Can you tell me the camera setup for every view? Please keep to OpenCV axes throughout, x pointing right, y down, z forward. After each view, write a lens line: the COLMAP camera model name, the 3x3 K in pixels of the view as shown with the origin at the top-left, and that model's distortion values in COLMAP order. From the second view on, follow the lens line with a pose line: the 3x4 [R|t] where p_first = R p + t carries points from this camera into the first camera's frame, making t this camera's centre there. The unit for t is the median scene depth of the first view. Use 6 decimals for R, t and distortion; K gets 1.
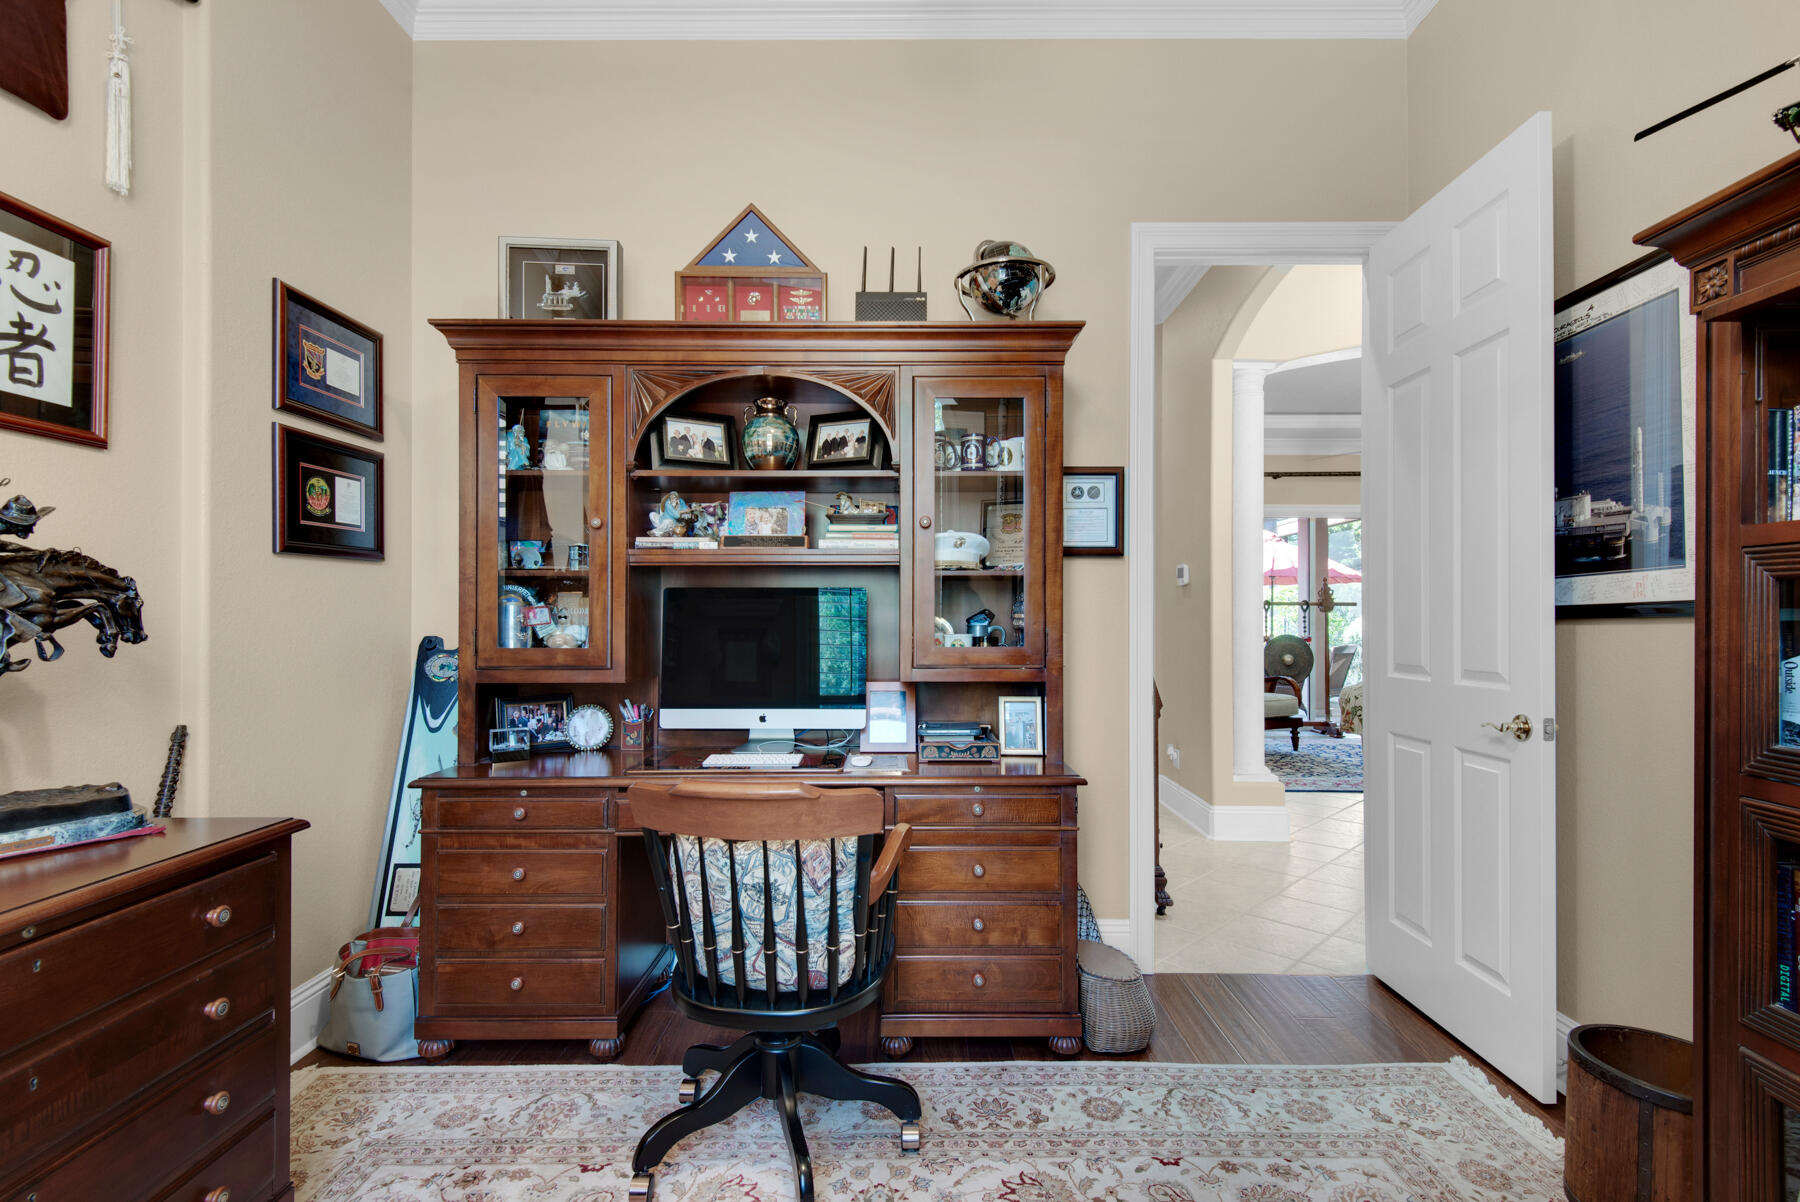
lens RADIAL K [[820.0, 0, 900.4], [0, 820.0, 602.9], [0, 0, 1]] dist [0.009430, -0.002561]
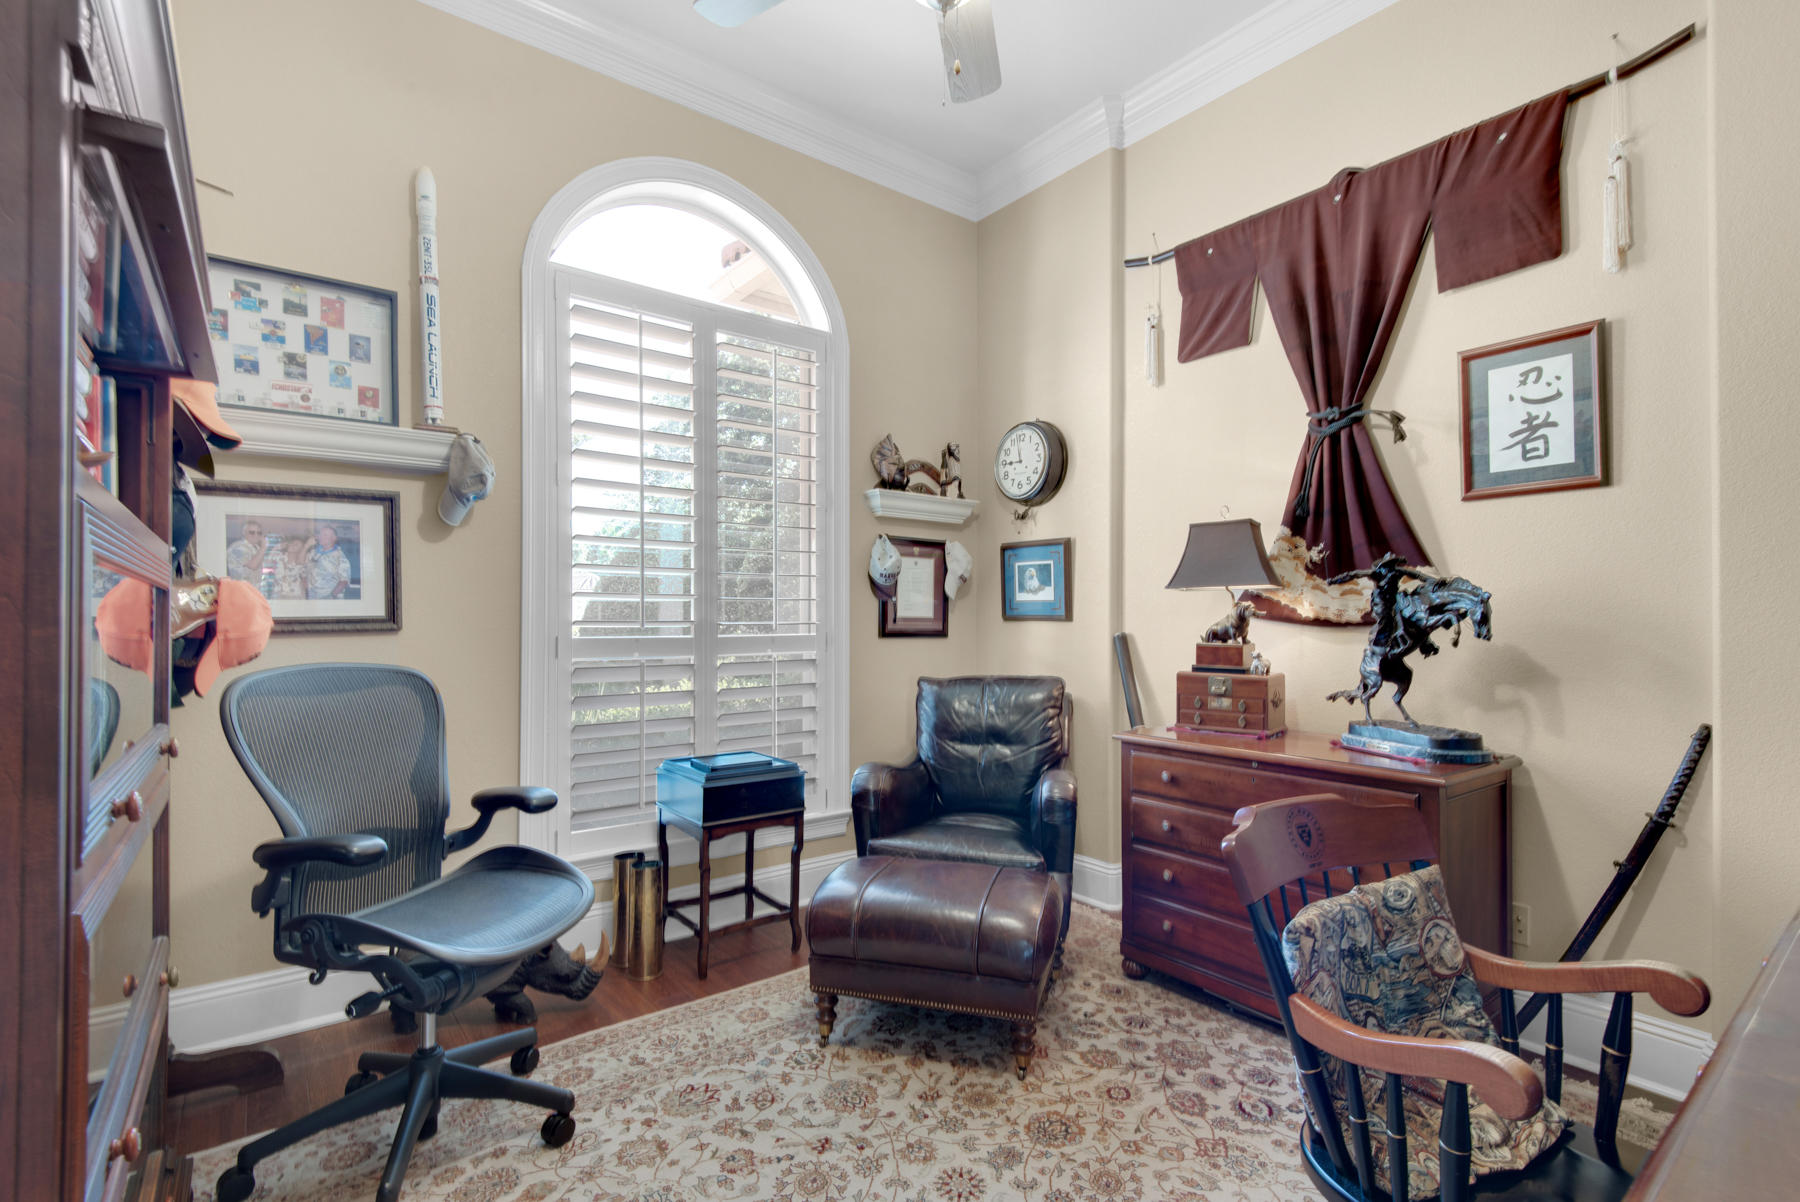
lens RADIAL K [[820.0, 0, 899.5], [0, 820.0, 608.5], [0, 0, 1]] dist [0.009430, -0.002561]
pose [[-0.794156, -0.011892, -0.607598, 0.689160], [-0.002838, 0.999870, -0.015860, 0.022405], [0.607708, -0.010871, -0.794086, 1.457006]]
